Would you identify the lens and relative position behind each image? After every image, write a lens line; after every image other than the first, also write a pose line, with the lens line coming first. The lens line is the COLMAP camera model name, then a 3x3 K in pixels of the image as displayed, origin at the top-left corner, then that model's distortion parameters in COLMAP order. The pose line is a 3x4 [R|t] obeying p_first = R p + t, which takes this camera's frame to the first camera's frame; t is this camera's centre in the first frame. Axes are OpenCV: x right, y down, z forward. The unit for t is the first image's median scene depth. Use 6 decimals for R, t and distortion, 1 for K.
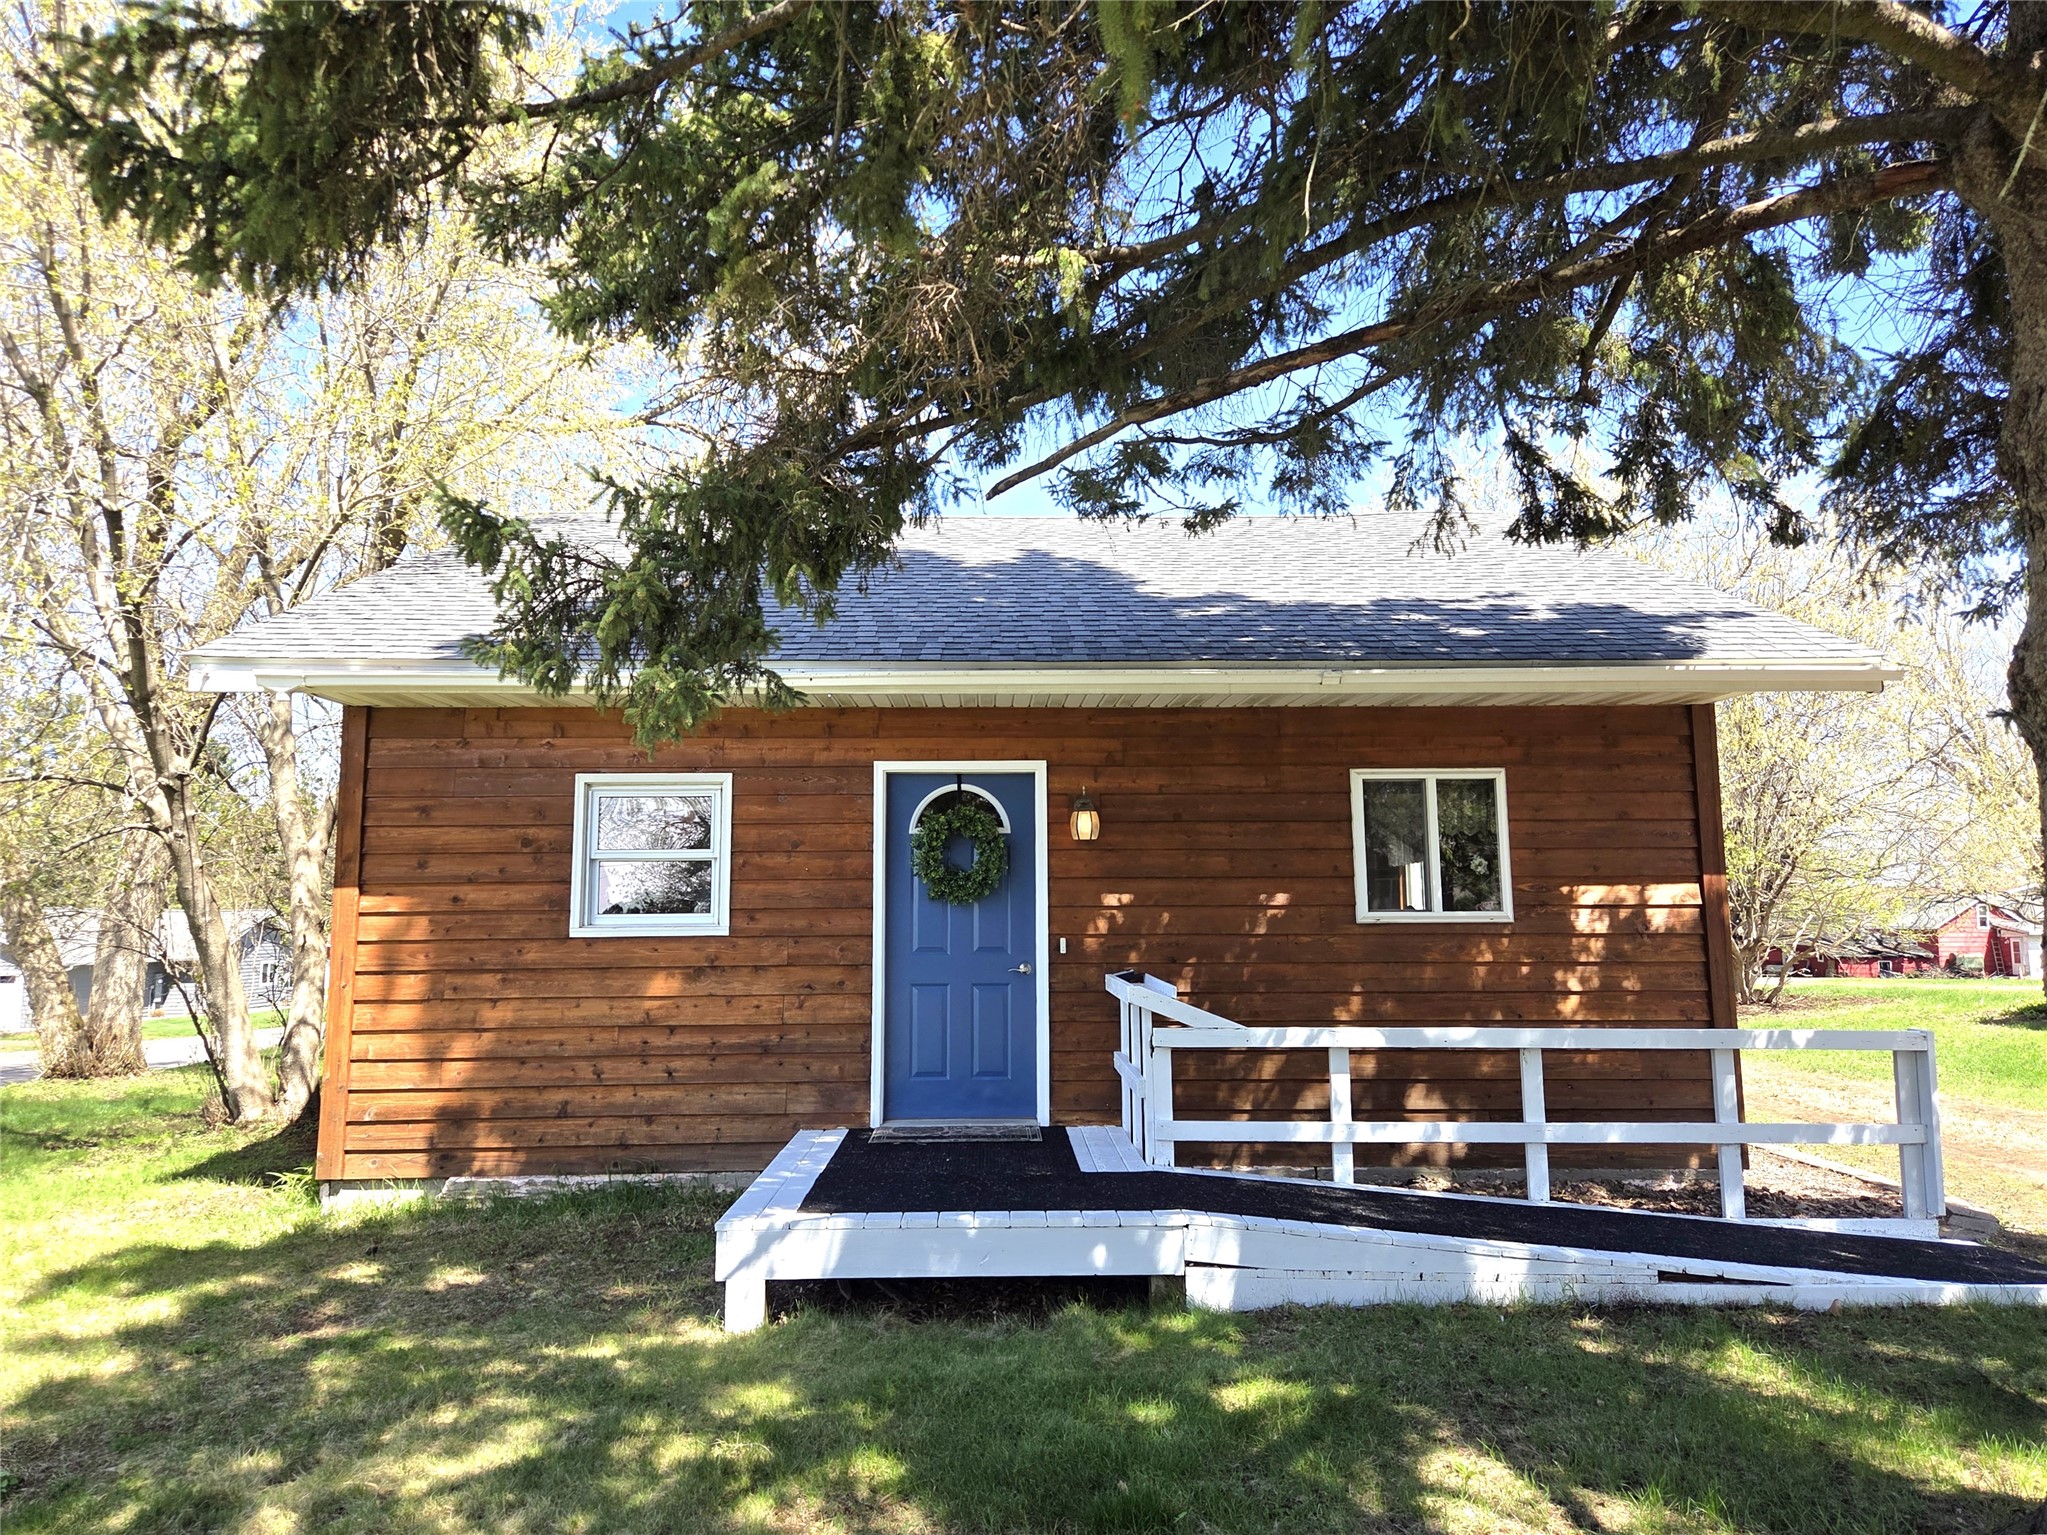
lens RADIAL K [[1406.2, 0, 1022.6], [0, 1406.2, 765.1], [0, 0, 1]] dist [0.076986, -0.089467]
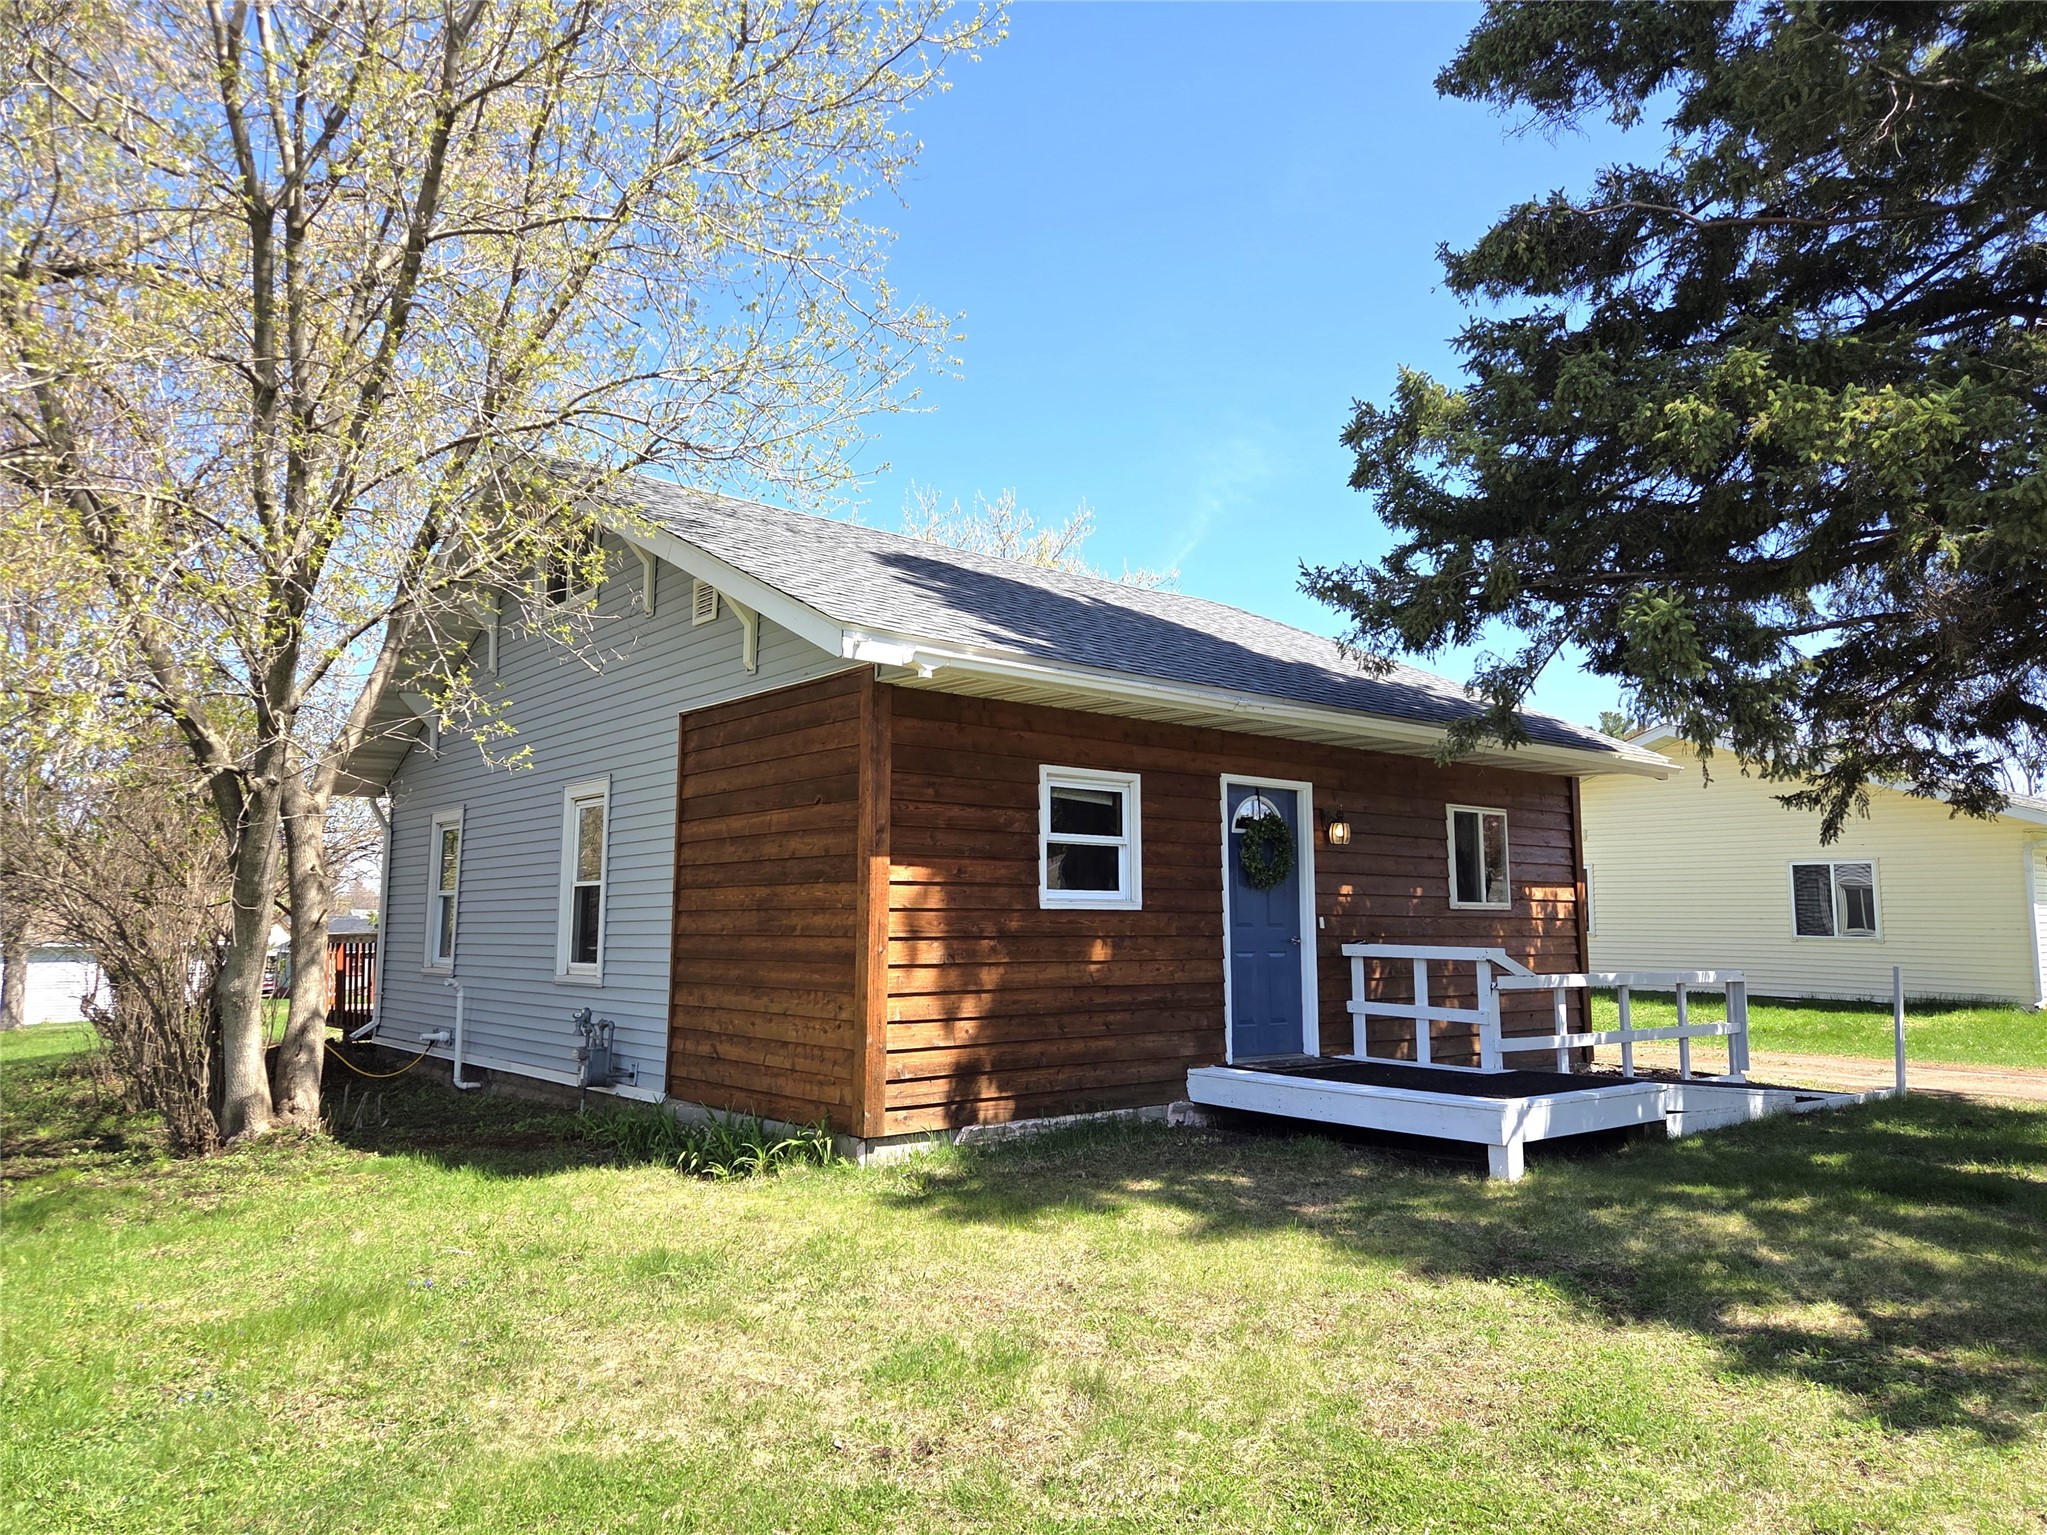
lens RADIAL K [[1406.2, 0, 1022.6], [0, 1406.2, 765.1], [0, 0, 1]] dist [0.076986, -0.089467]
pose [[0.779167, 0.079654, 0.621735, -1.044459], [-0.076089, 0.996577, -0.032321, 0.044901], [-0.622182, -0.022123, 0.782560, 0.133343]]
